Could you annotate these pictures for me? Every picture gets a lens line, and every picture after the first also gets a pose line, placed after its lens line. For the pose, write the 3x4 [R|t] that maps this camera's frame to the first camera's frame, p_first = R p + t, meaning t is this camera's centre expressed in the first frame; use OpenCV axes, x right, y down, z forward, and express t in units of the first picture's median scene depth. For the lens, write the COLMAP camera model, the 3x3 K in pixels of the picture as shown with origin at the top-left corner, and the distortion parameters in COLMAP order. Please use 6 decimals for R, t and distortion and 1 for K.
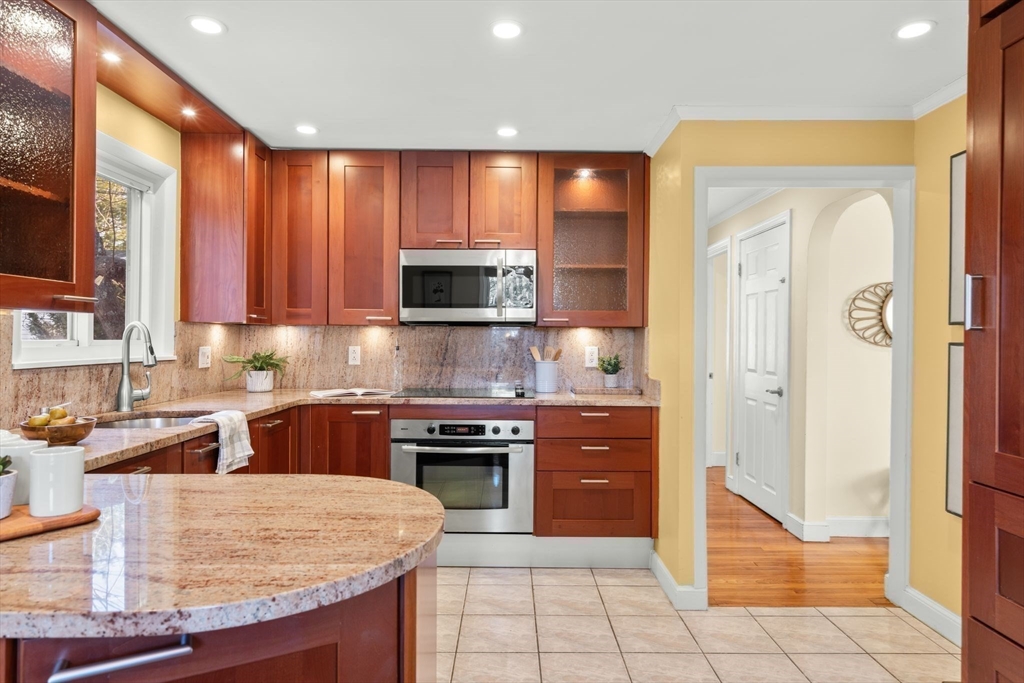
lens RADIAL K [[602.2, 0, 514.0], [0, 602.2, 335.2], [0, 0, 1]] dist [0.001722, 0.000805]
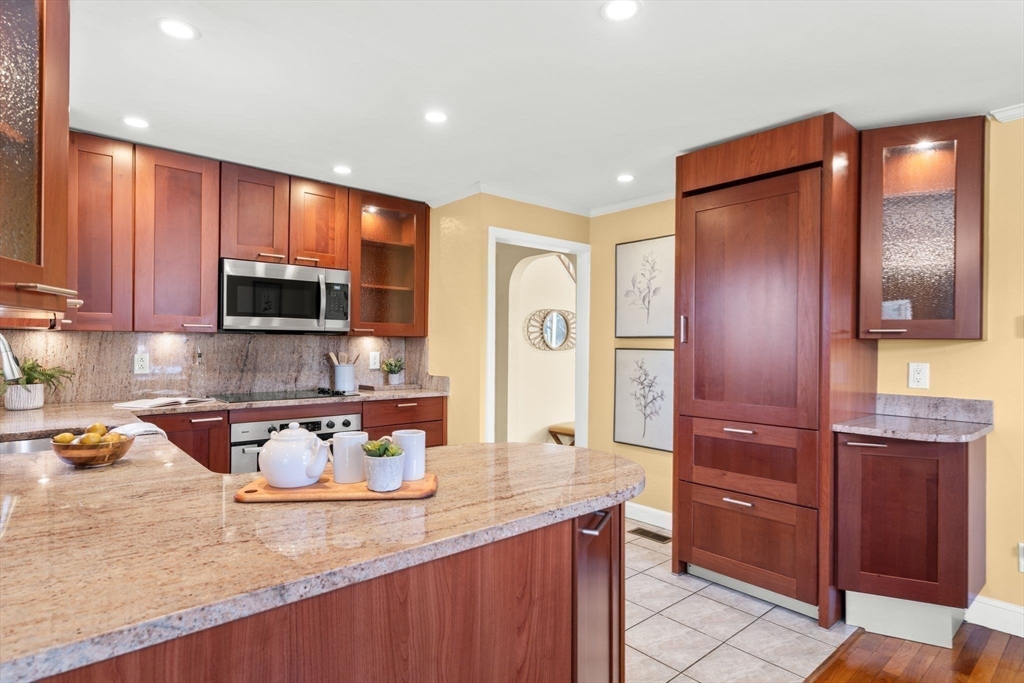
lens RADIAL K [[543.1, 0, 513.5], [0, 543.1, 342.1], [0, 0, 1]] dist [0.002019, -0.002273]
pose [[0.758546, 0.003044, 0.651612, -0.435935], [-0.004774, 0.999988, 0.000887, -0.004193], [-0.651602, -0.003784, 0.758552, -0.022321]]
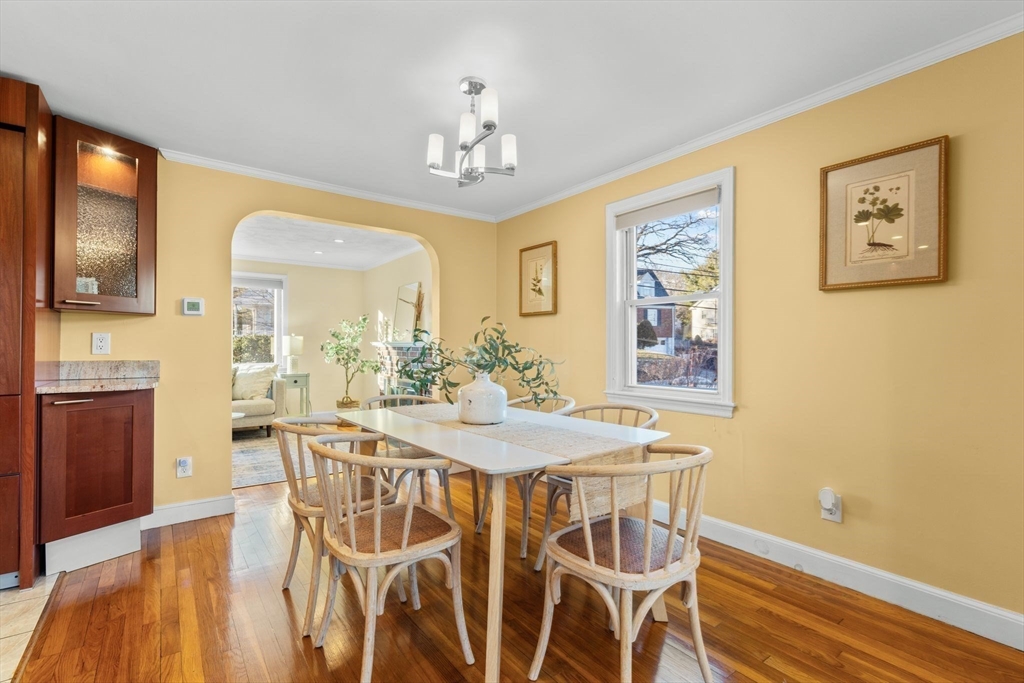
lens RADIAL K [[468.8, 0, 518.6], [0, 468.8, 342.0], [0, 0, 1]] dist [0.003244, -0.000503]
pose [[-0.599168, -0.002544, 0.800620, -0.551460], [-0.008040, 0.999964, -0.002839, 0.035819], [-0.800583, -0.008138, -0.599166, 0.099919]]
